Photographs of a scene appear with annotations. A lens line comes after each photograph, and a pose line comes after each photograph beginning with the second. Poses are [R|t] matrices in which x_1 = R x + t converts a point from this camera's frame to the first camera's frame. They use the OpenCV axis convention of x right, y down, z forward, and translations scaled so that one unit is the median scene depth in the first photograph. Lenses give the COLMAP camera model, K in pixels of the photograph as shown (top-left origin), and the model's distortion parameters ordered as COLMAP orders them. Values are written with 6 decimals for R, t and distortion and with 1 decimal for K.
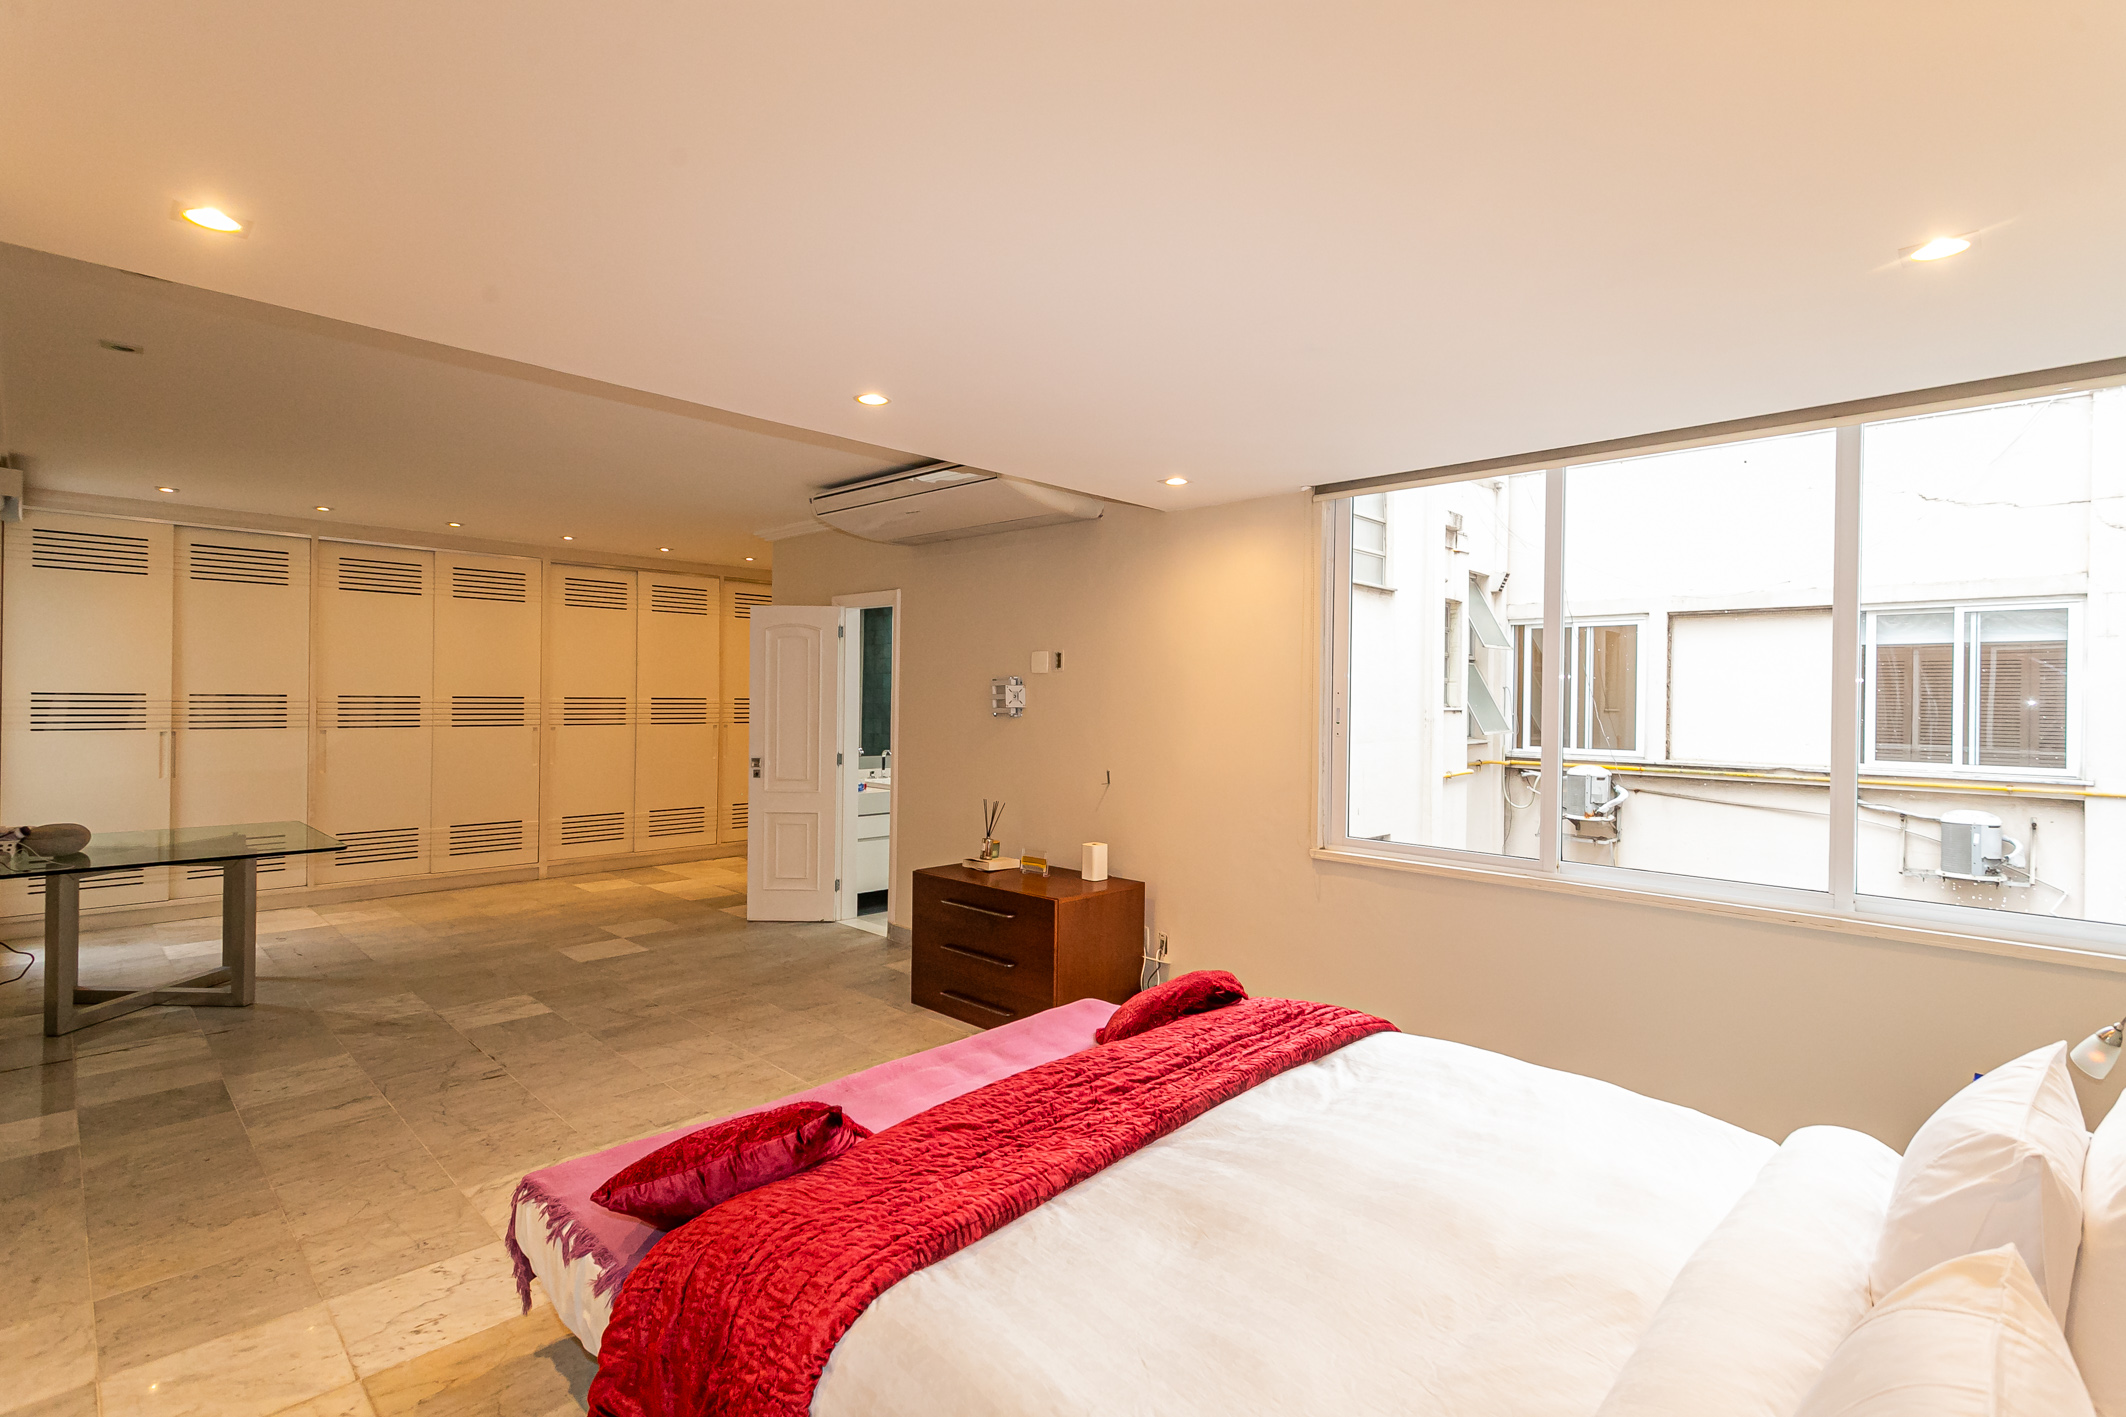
lens RADIAL K [[1001.4, 0, 1062.0], [0, 1001.4, 700.8], [0, 0, 1]] dist [0.009157, 0.002597]
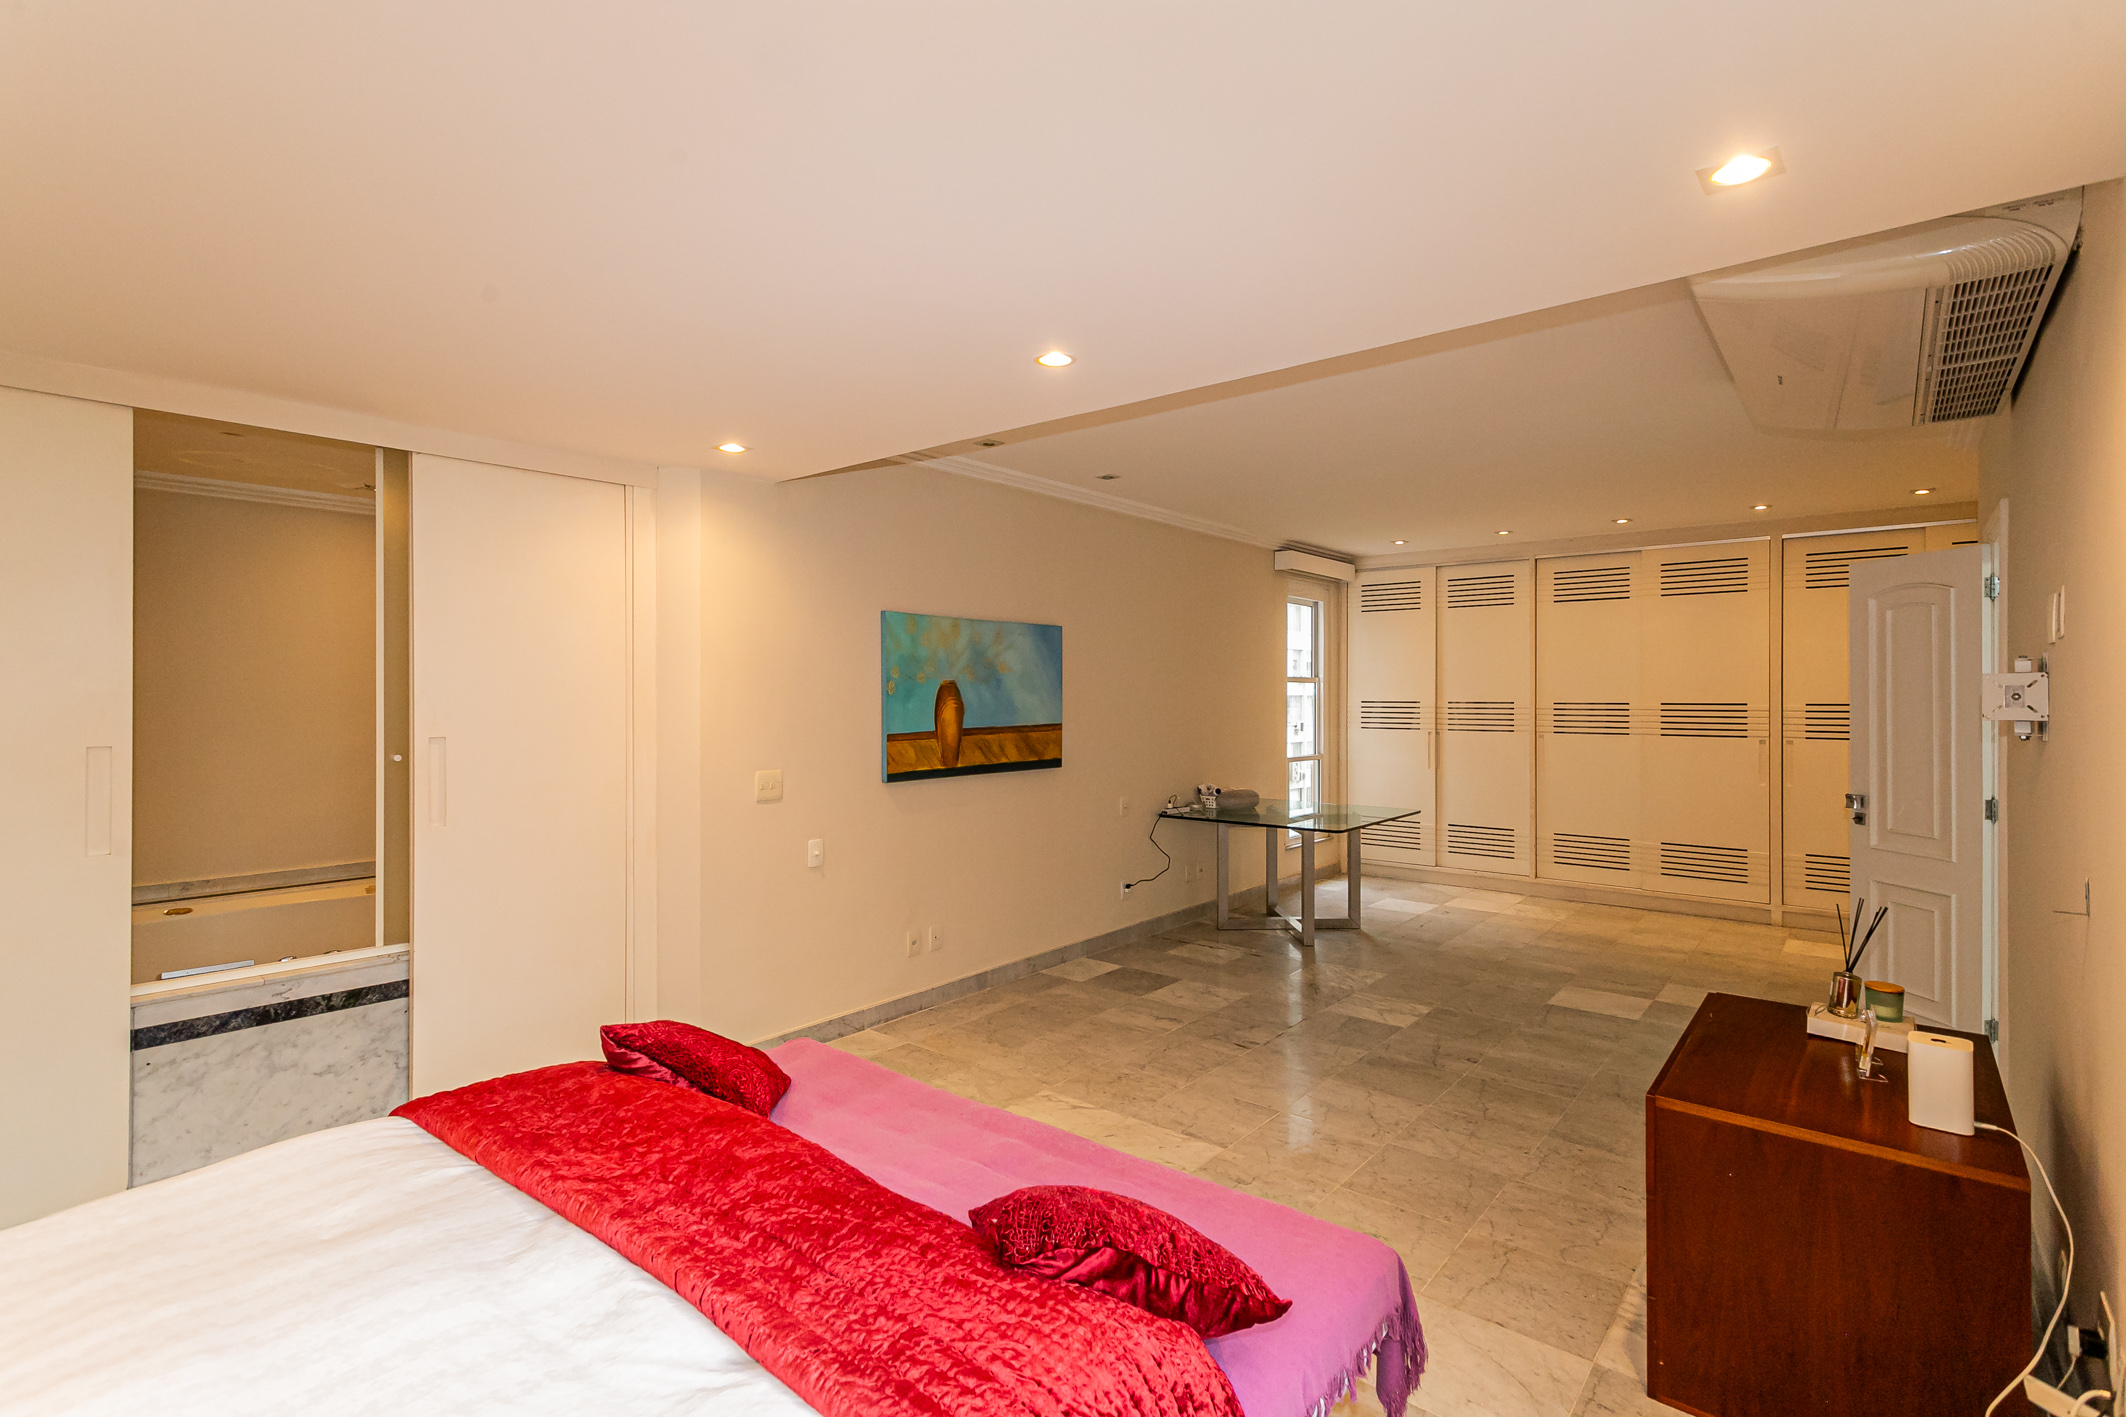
lens RADIAL K [[1001.4, 0, 1065.8], [0, 1001.4, 699.0], [0, 0, 1]] dist [0.009157, 0.002597]
pose [[0.084173, -0.008152, -0.996418, 0.430779], [-0.003382, 0.999958, -0.008467, 0.002554], [0.996445, 0.004082, 0.084142, 0.592124]]
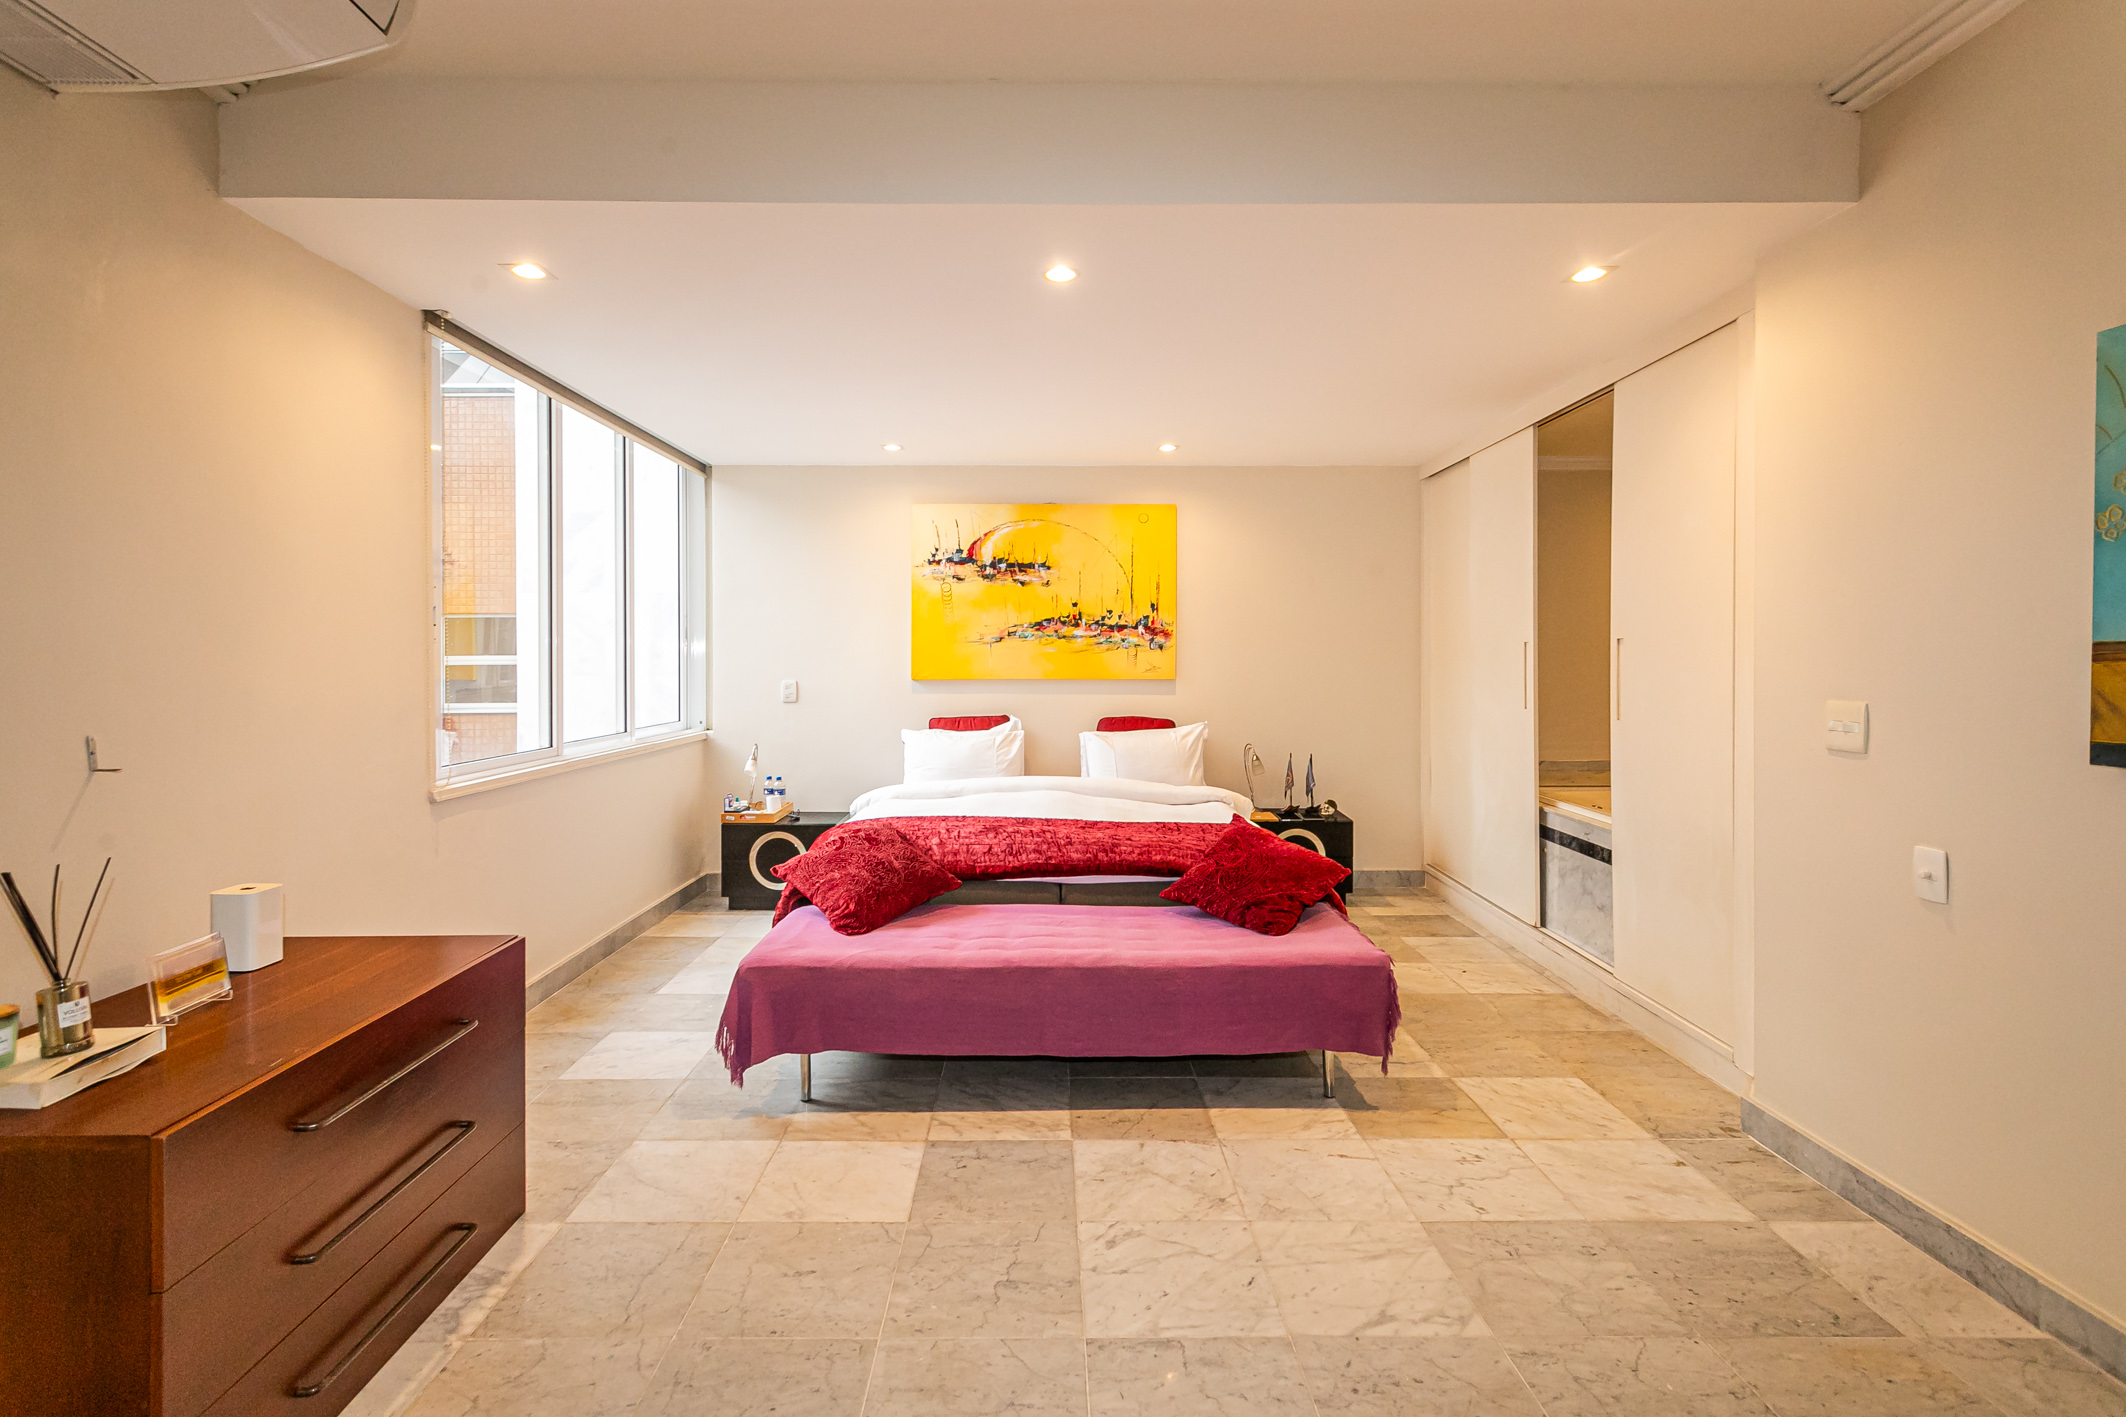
lens RADIAL K [[1001.4, 0, 1046.0], [0, 1001.4, 667.9], [0, 0, 1]] dist [0.009157, 0.002597]
pose [[-0.703704, -0.019209, 0.710233, -0.543395], [-0.003466, 0.999715, 0.023604, 0.031211], [-0.710484, 0.014148, -0.703571, 1.061435]]
